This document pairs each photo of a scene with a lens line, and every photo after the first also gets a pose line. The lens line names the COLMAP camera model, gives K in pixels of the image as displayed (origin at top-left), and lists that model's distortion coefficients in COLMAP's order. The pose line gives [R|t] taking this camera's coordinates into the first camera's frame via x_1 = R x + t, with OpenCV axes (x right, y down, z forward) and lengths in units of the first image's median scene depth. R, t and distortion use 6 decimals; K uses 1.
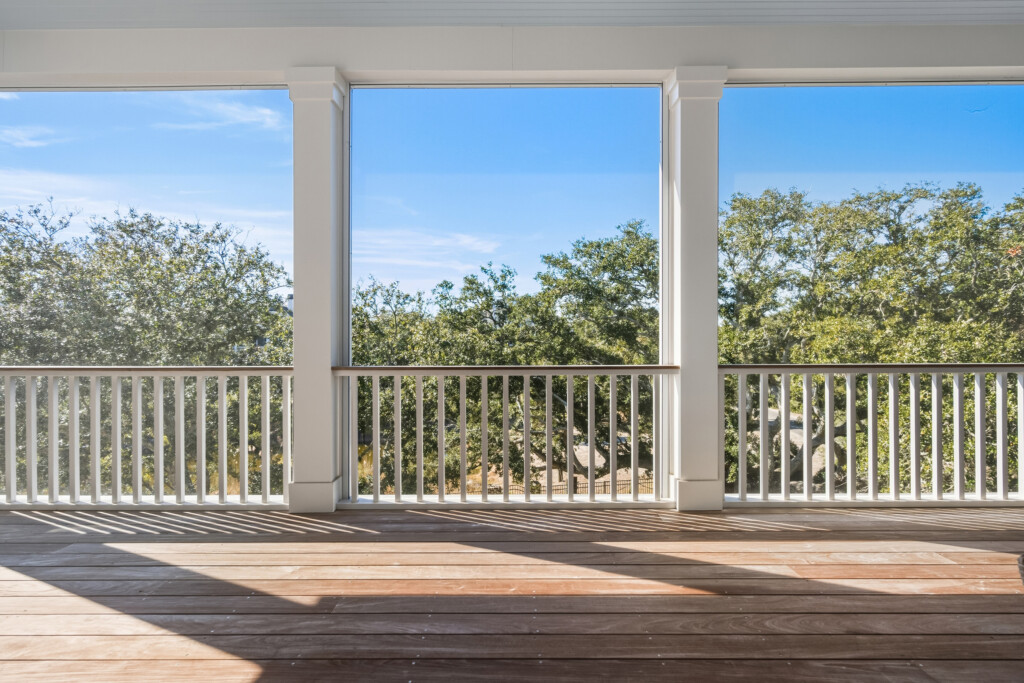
lens RADIAL K [[500.6, 0, 513.8], [0, 500.6, 335.7], [0, 0, 1]] dist [0.002015, 0.000867]
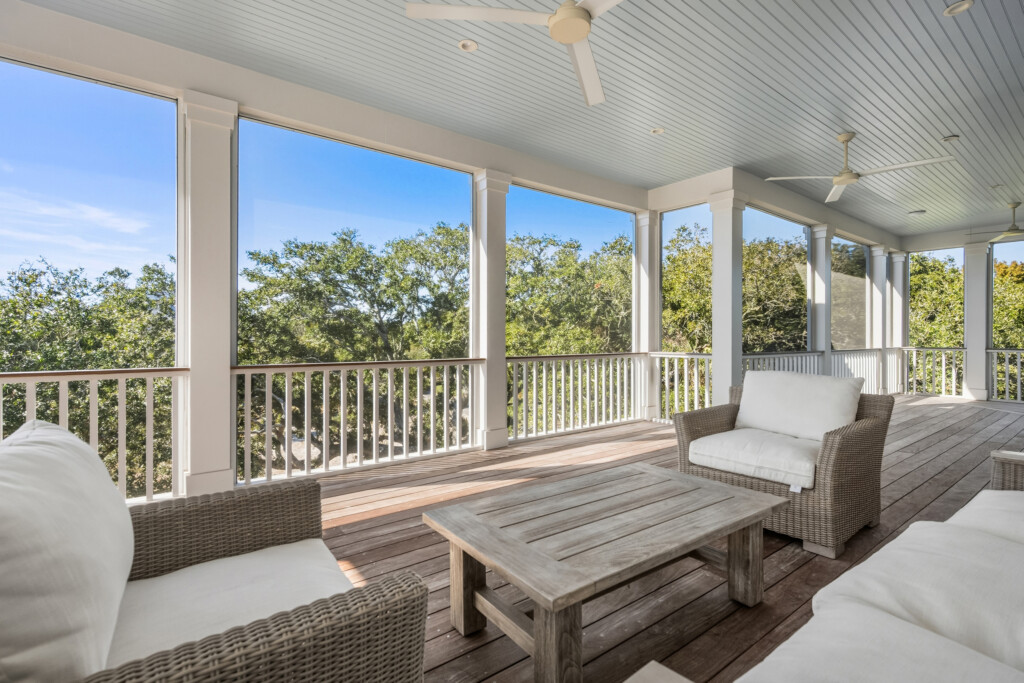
lens RADIAL K [[468.8, 0, 516.7], [0, 468.8, 333.0], [0, 0, 1]] dist [-0.000826, -0.000131]
pose [[0.793807, 0.008102, 0.608116, -0.126248], [-0.007419, 0.999966, -0.003638, -0.003385], [-0.608125, -0.001623, 0.793840, -0.057673]]
